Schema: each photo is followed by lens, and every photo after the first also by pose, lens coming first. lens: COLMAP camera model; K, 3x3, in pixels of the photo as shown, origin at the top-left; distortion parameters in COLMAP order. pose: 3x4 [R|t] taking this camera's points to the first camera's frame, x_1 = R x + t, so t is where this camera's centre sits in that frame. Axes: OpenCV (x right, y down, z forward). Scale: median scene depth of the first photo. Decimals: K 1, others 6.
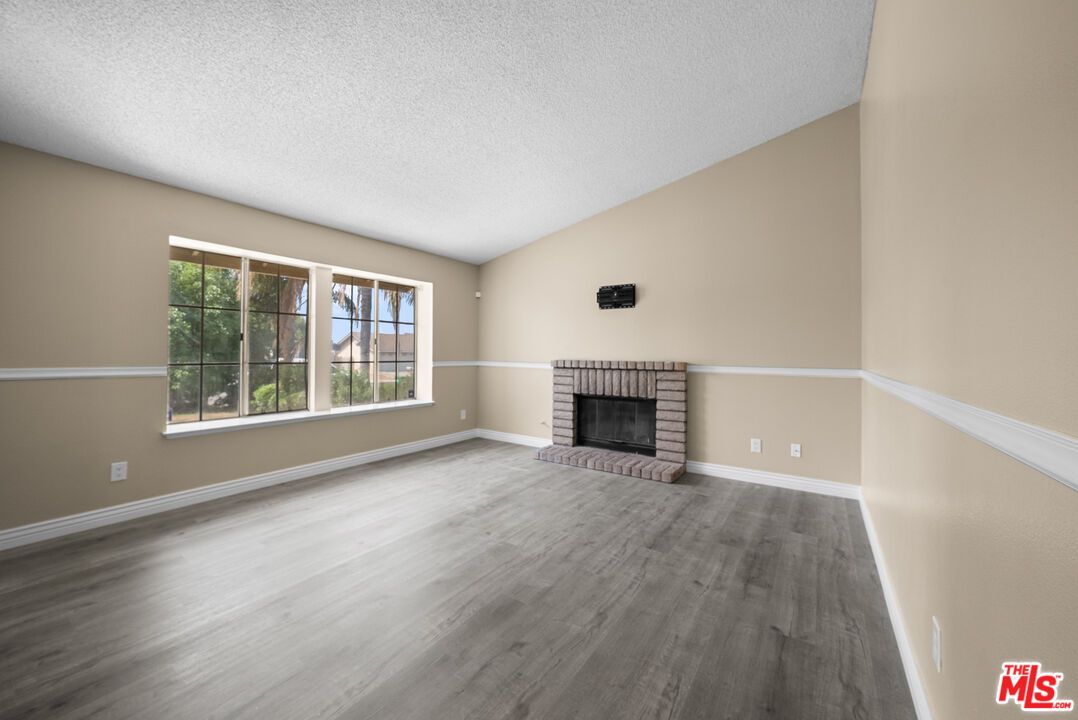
lens RADIAL K [[431.6, 0, 527.8], [0, 431.6, 356.1], [0, 0, 1]] dist [-0.000568, -0.000272]
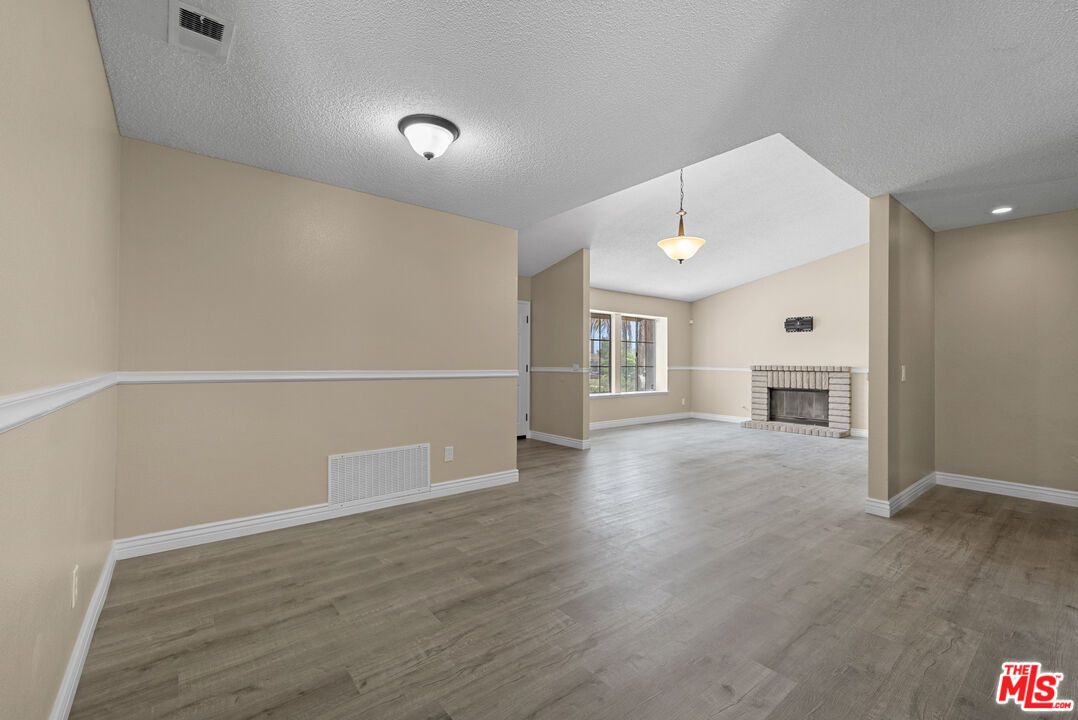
lens RADIAL K [[451.3, 0, 533.6], [0, 451.3, 358.4], [0, 0, 1]] dist [-0.001195, 0.000084]
pose [[0.957035, -0.002432, -0.289963, -0.234527], [-0.002383, 0.999865, -0.016251, 0.012633], [0.289964, 0.016244, 0.956900, -0.816069]]
